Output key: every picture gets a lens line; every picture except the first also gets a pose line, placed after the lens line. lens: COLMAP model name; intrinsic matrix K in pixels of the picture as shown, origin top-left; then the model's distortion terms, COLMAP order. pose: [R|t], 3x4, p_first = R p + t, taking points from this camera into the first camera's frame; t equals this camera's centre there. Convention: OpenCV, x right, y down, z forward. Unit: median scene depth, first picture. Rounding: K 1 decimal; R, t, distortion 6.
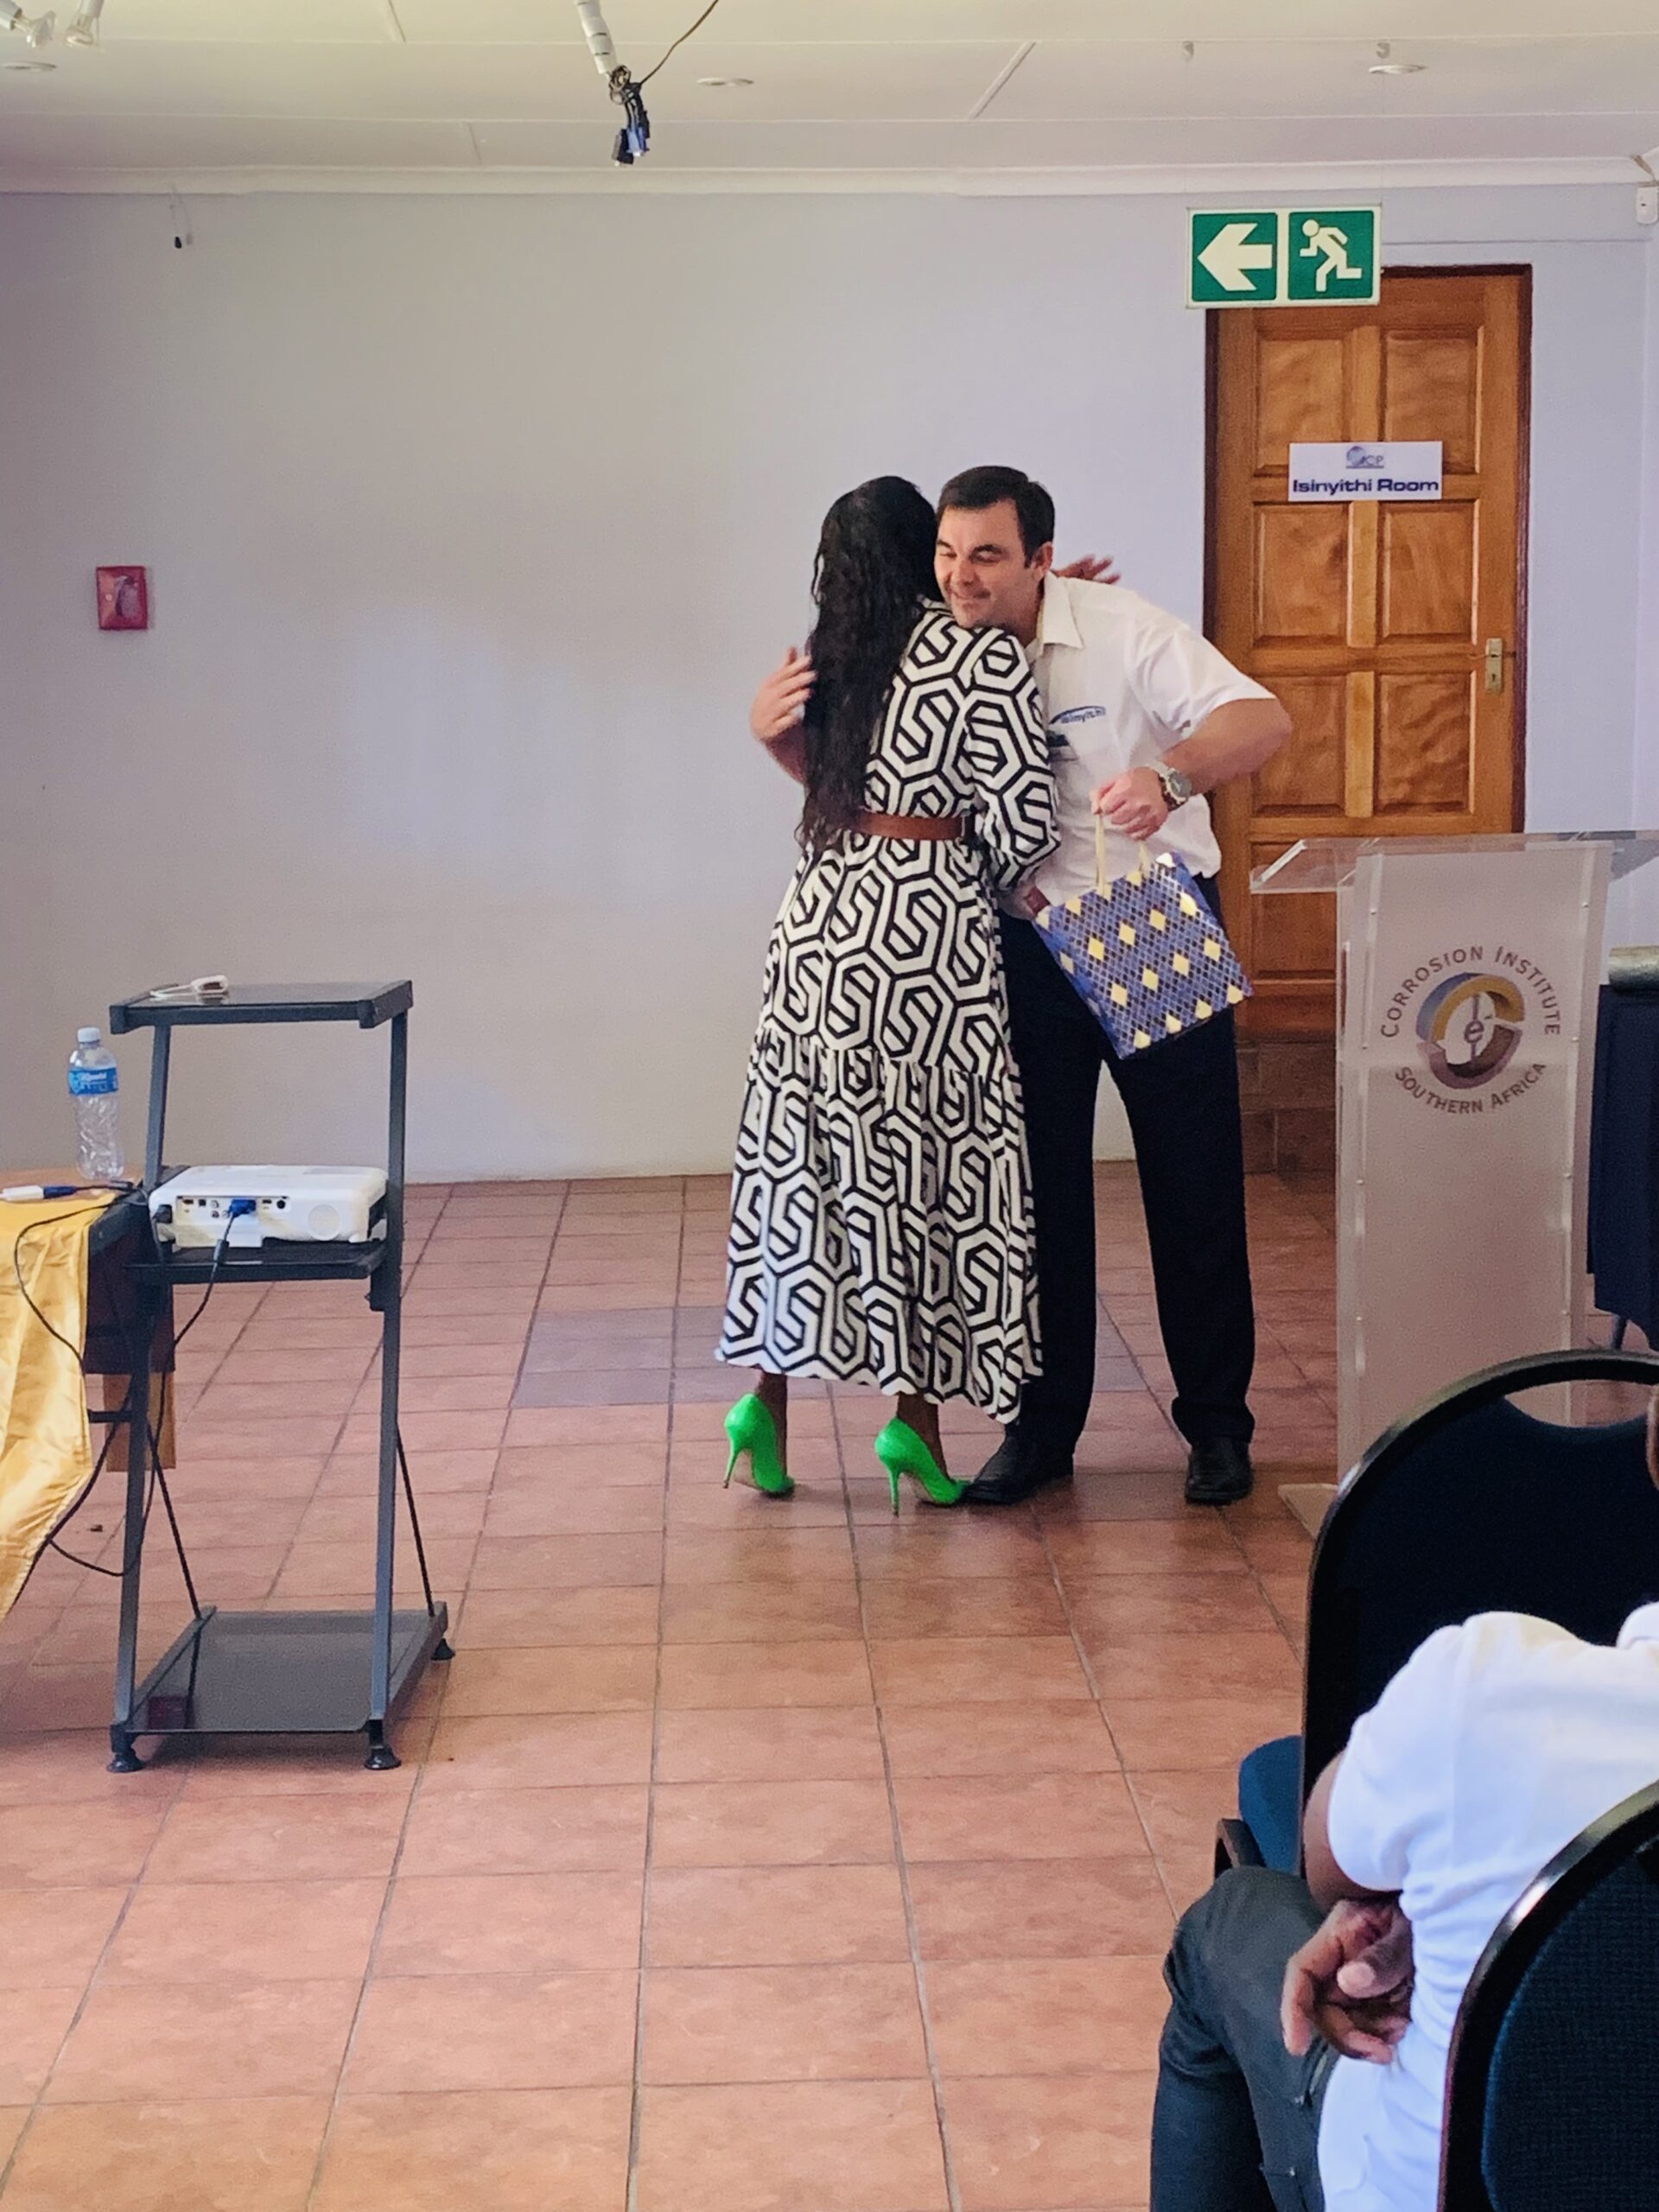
lens RADIAL K [[3525.4, 0, 817.6], [0, 3525.4, 1097.2], [0, 0, 1]] dist [0.064943, 0.000000]
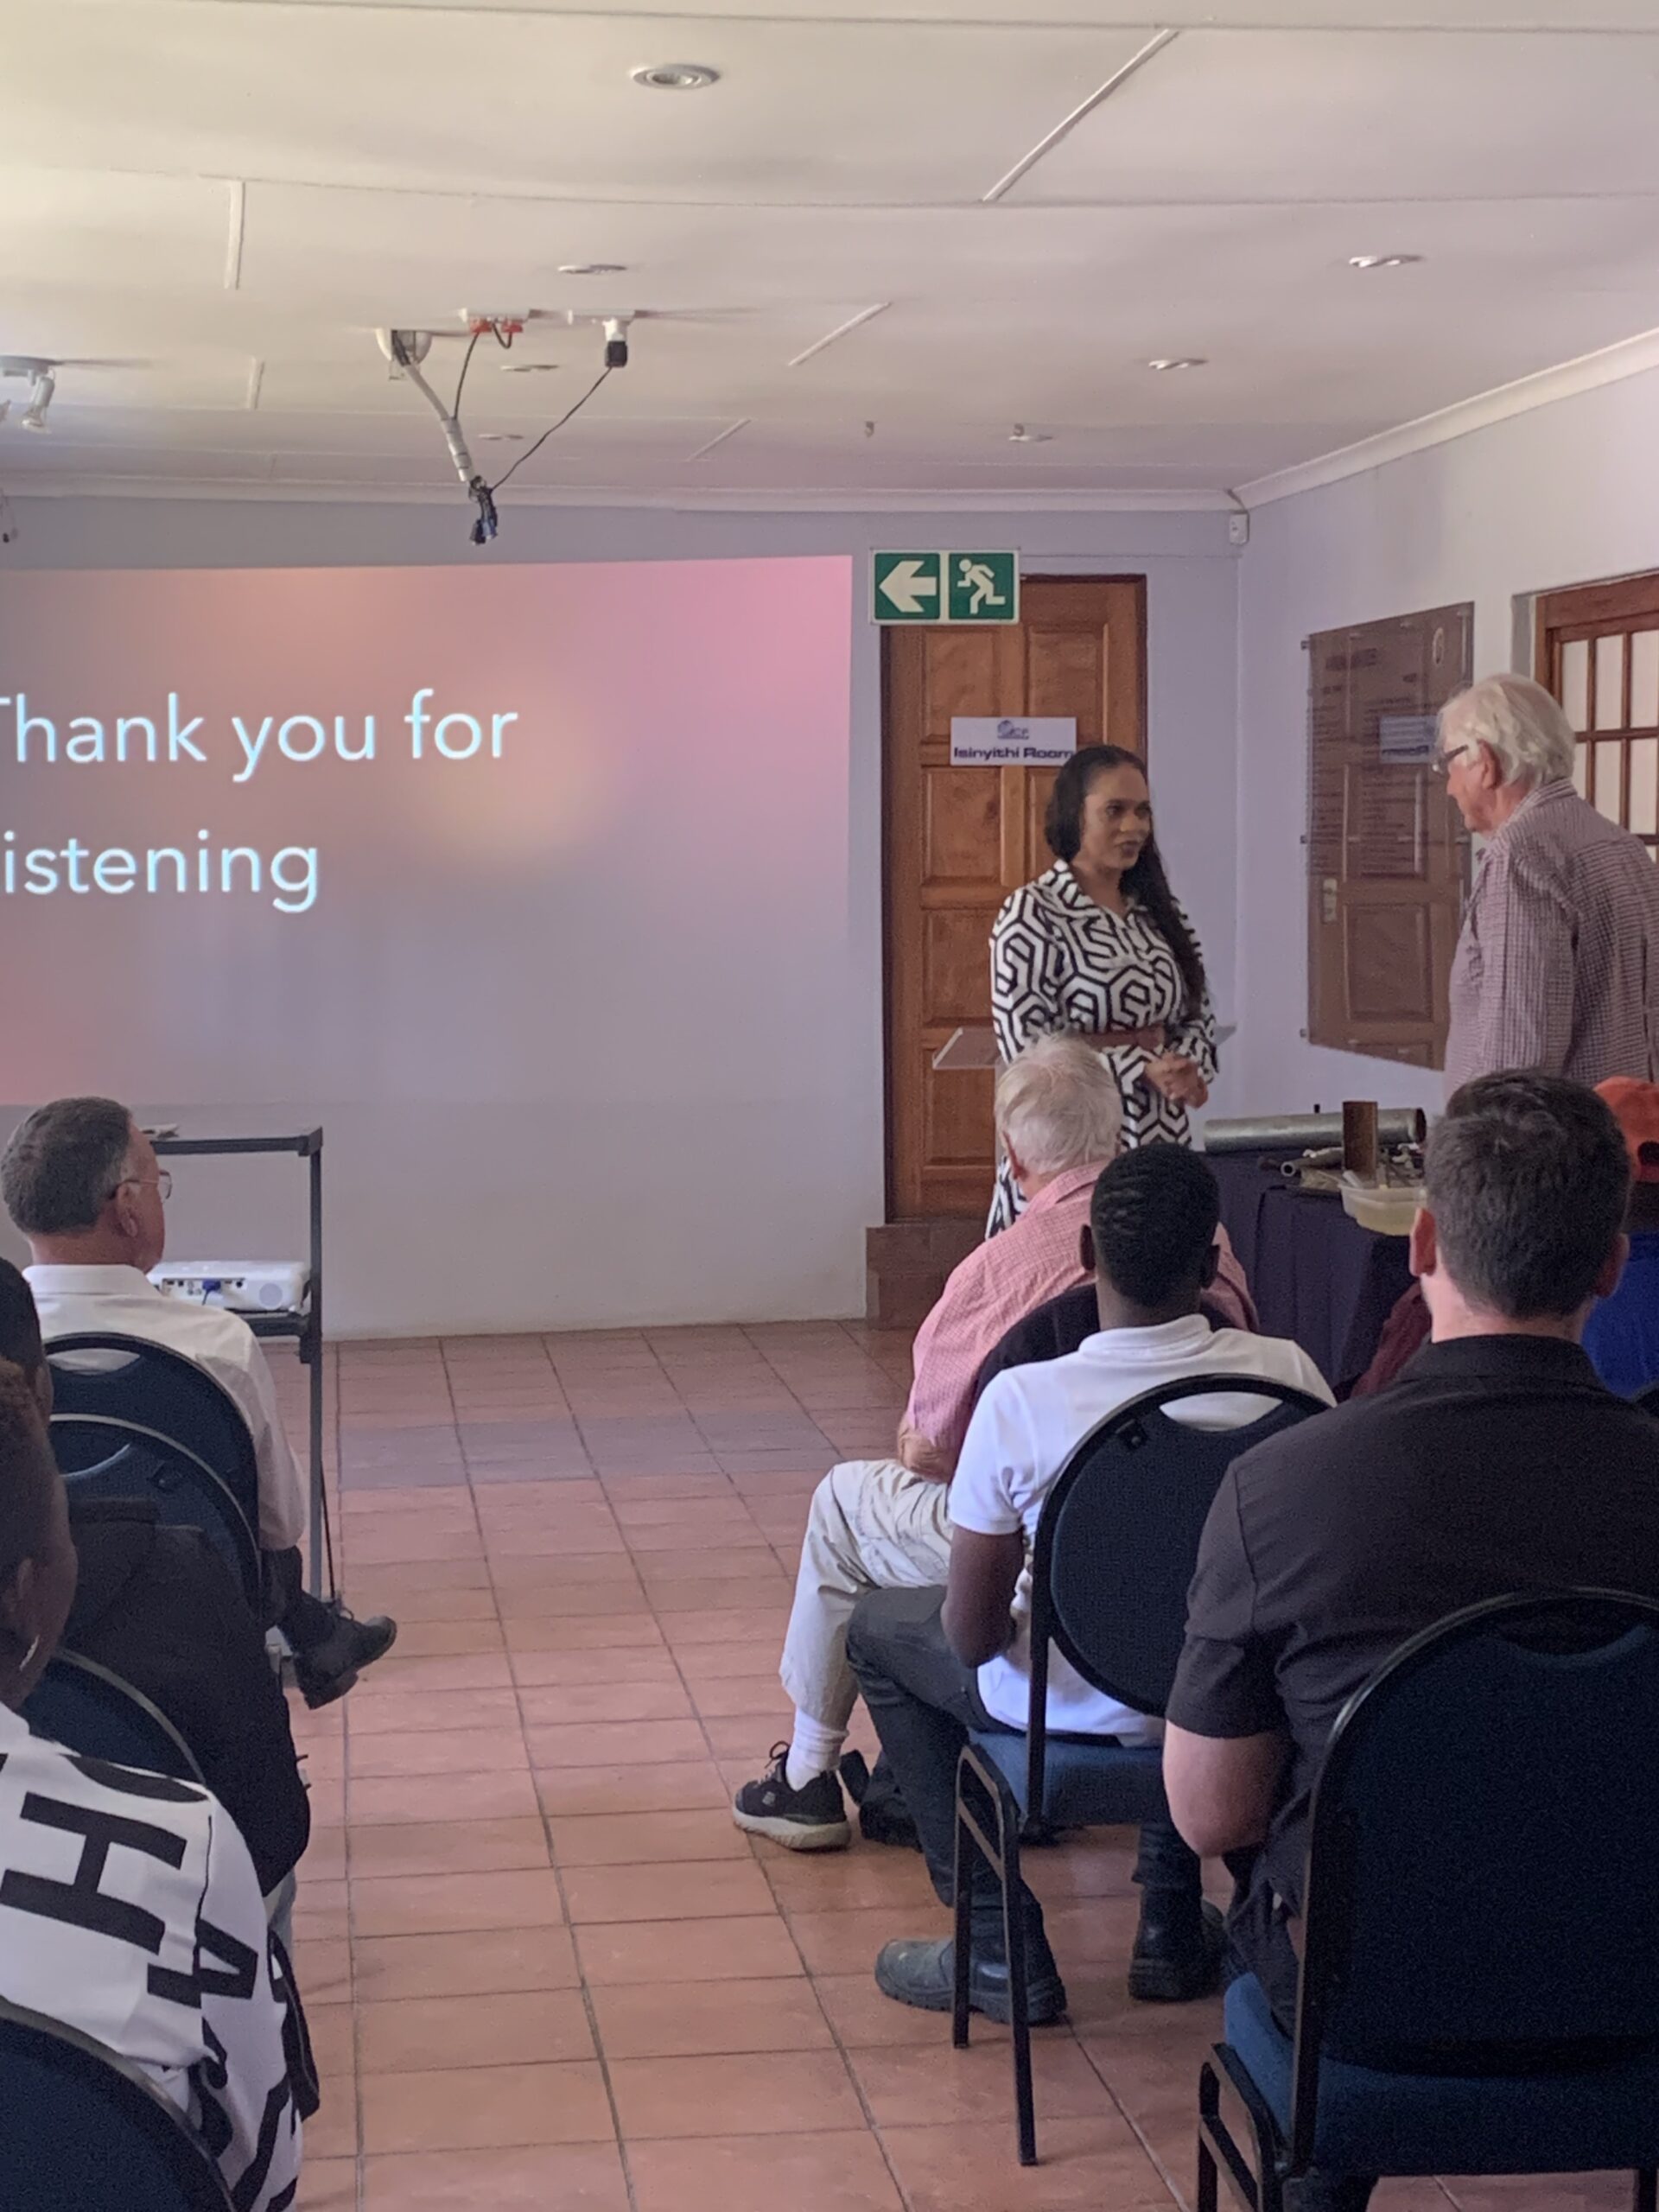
lens RADIAL K [[3857.5, 0, 834.6], [0, 3857.5, 1111.0], [0, 0, 1]] dist [0.141179, 0.000000]
pose [[0.994799, -0.001460, 0.101847, -0.051599], [0.008245, 0.997770, -0.066227, 0.045573], [-0.101524, 0.066723, 0.992593, -0.376861]]
